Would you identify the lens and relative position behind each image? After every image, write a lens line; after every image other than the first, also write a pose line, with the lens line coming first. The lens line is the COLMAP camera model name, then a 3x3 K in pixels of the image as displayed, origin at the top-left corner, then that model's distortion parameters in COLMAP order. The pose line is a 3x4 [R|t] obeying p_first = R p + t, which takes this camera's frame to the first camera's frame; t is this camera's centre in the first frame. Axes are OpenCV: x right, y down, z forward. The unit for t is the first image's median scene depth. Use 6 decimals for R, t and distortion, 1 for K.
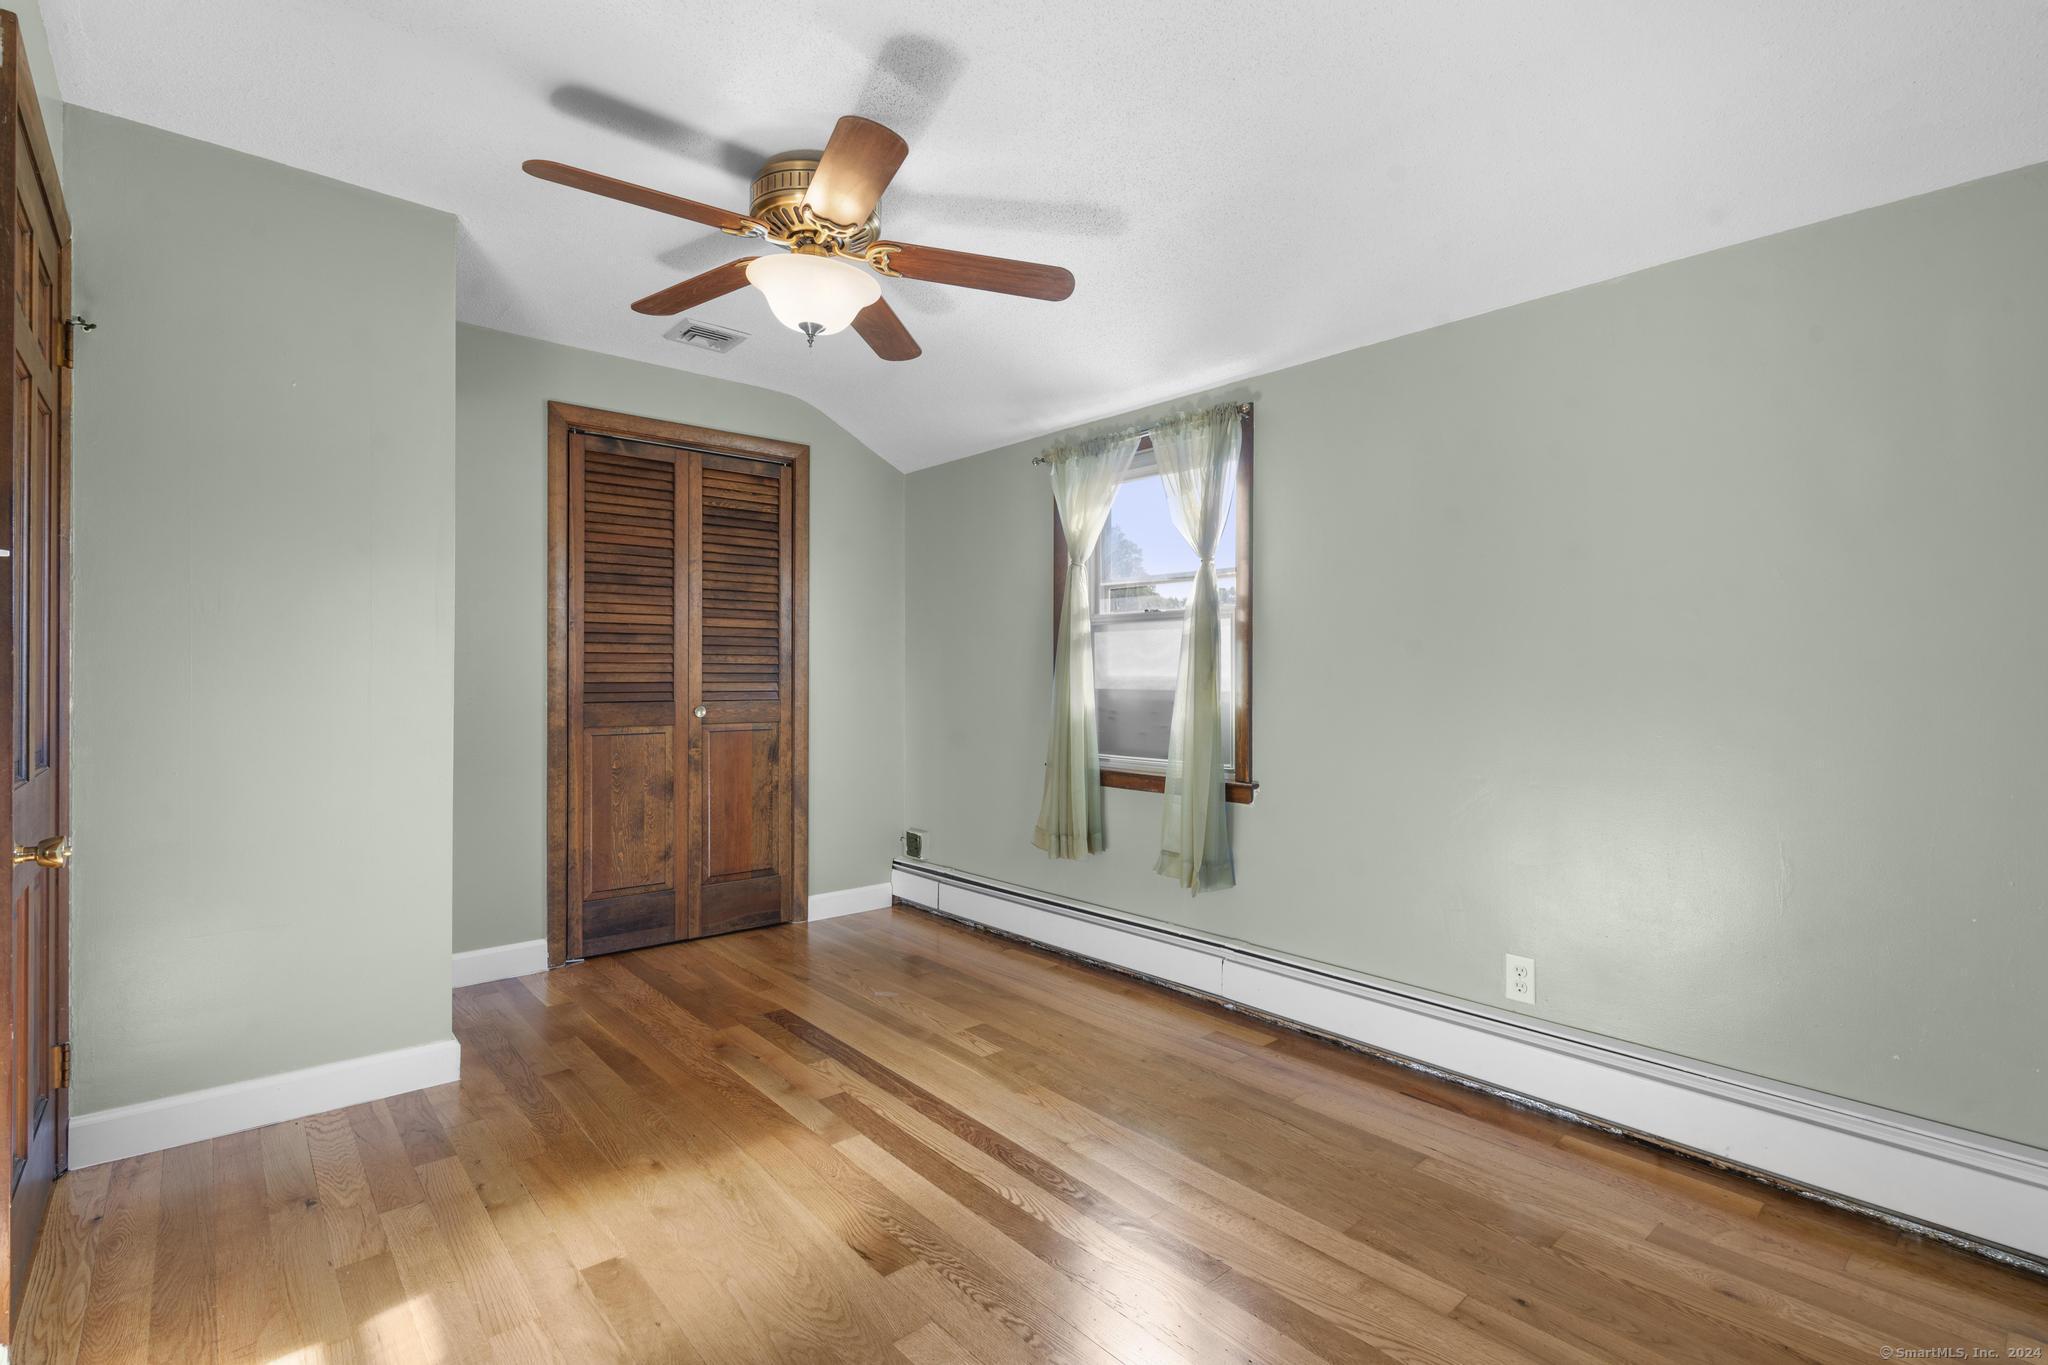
lens RADIAL K [[945.2, 0, 993.8], [0, 945.2, 677.1], [0, 0, 1]] dist [-0.006211, 0.004203]
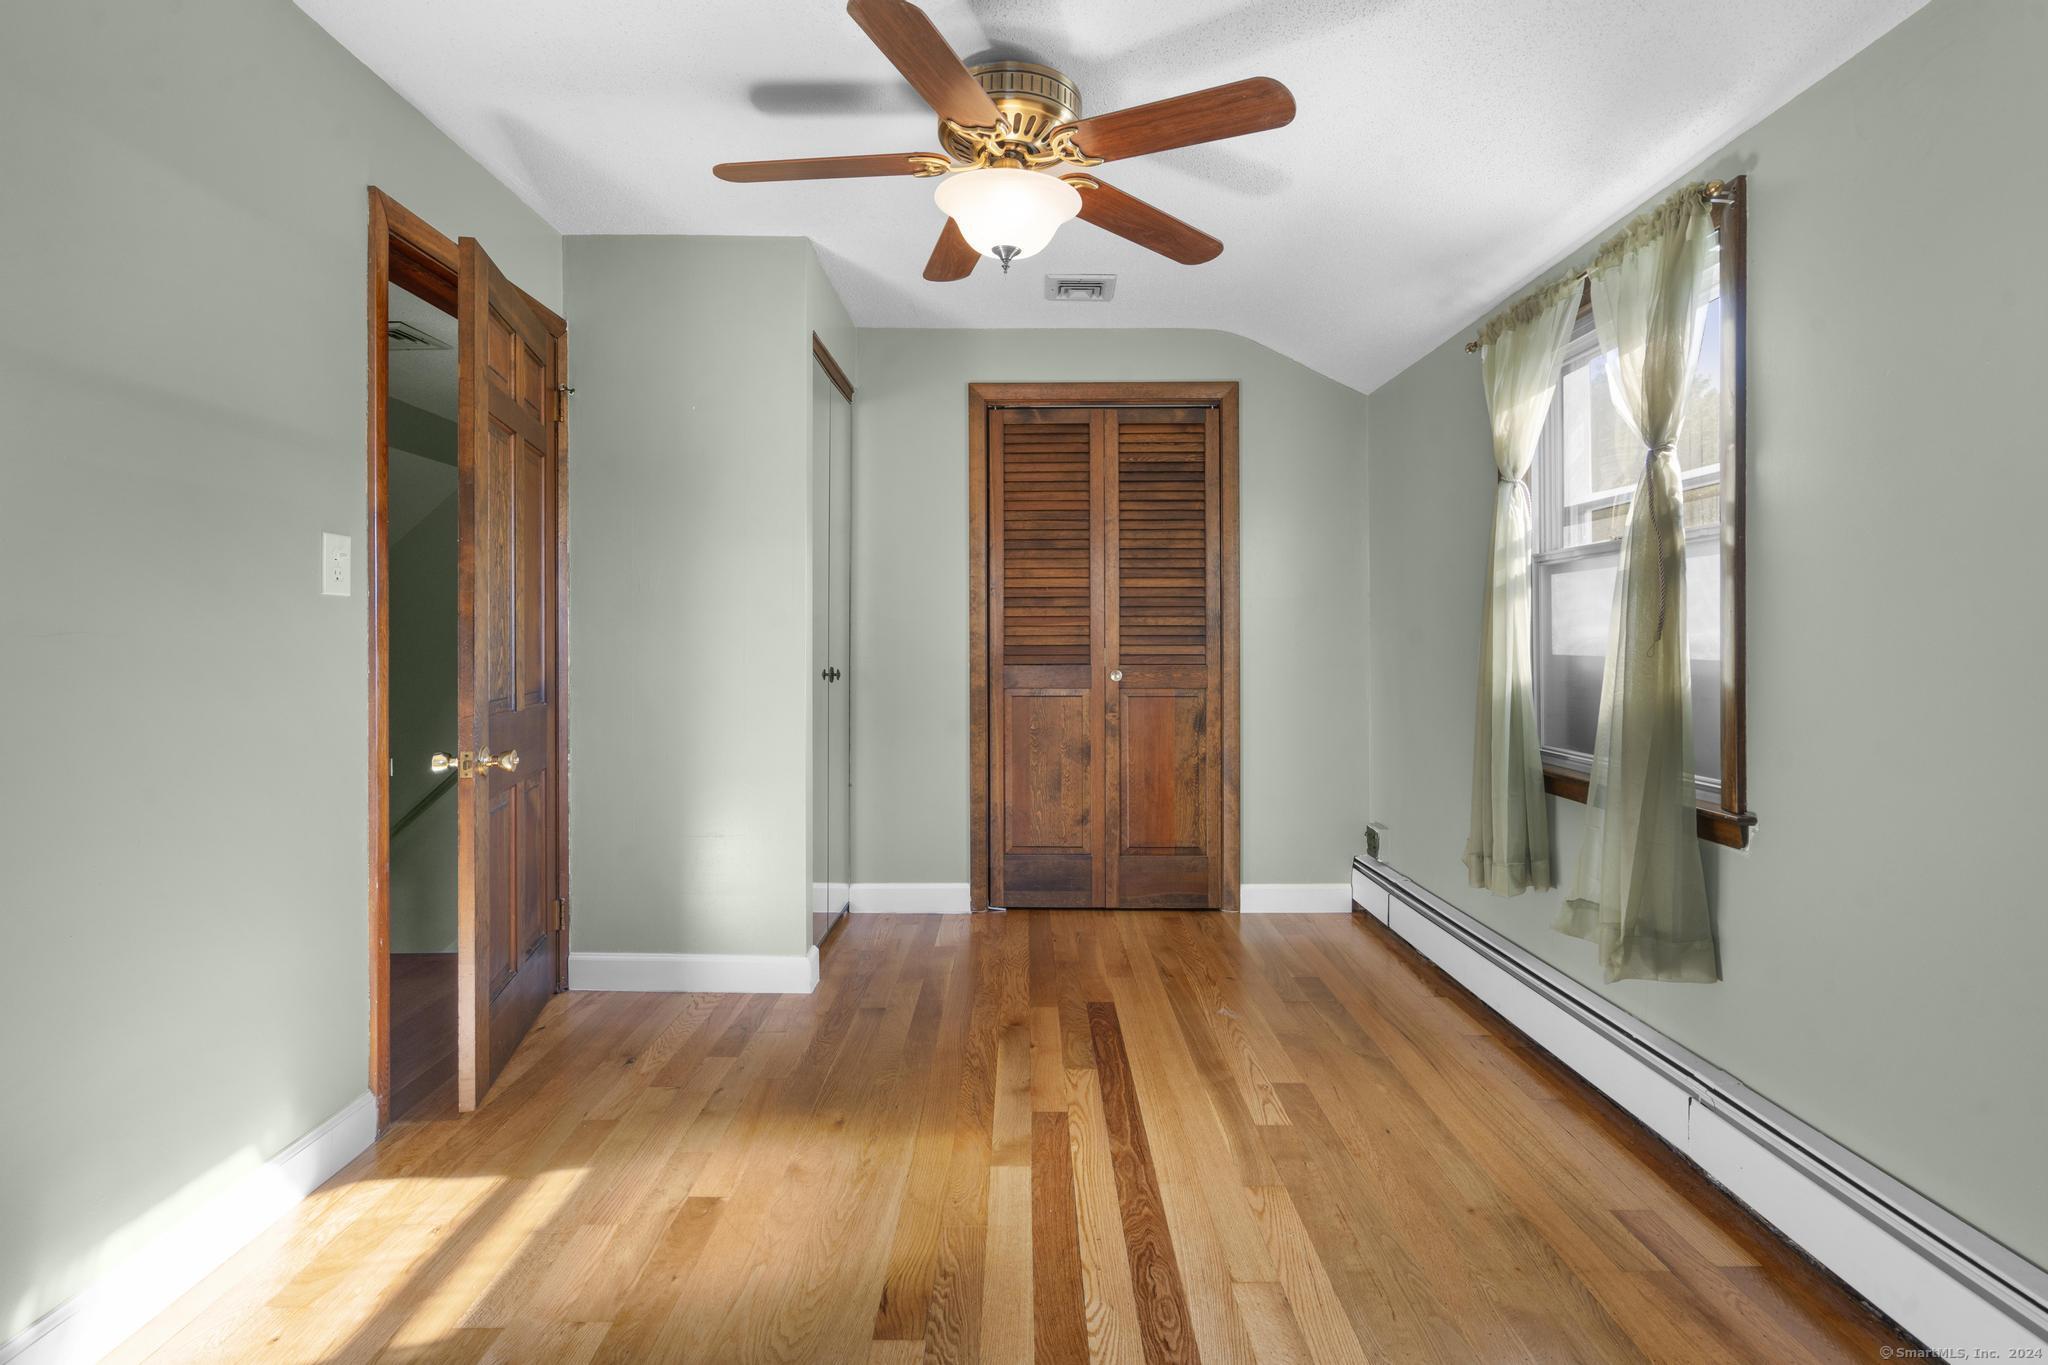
lens RADIAL K [[945.2, 0, 1007.0], [0, 945.2, 636.9], [0, 0, 1]] dist [-0.006211, 0.004203]
pose [[0.760099, -0.004909, -0.649789, 0.277482], [0.001644, 0.999983, -0.005631, 0.002802], [0.649805, 0.003212, 0.760094, 0.223195]]
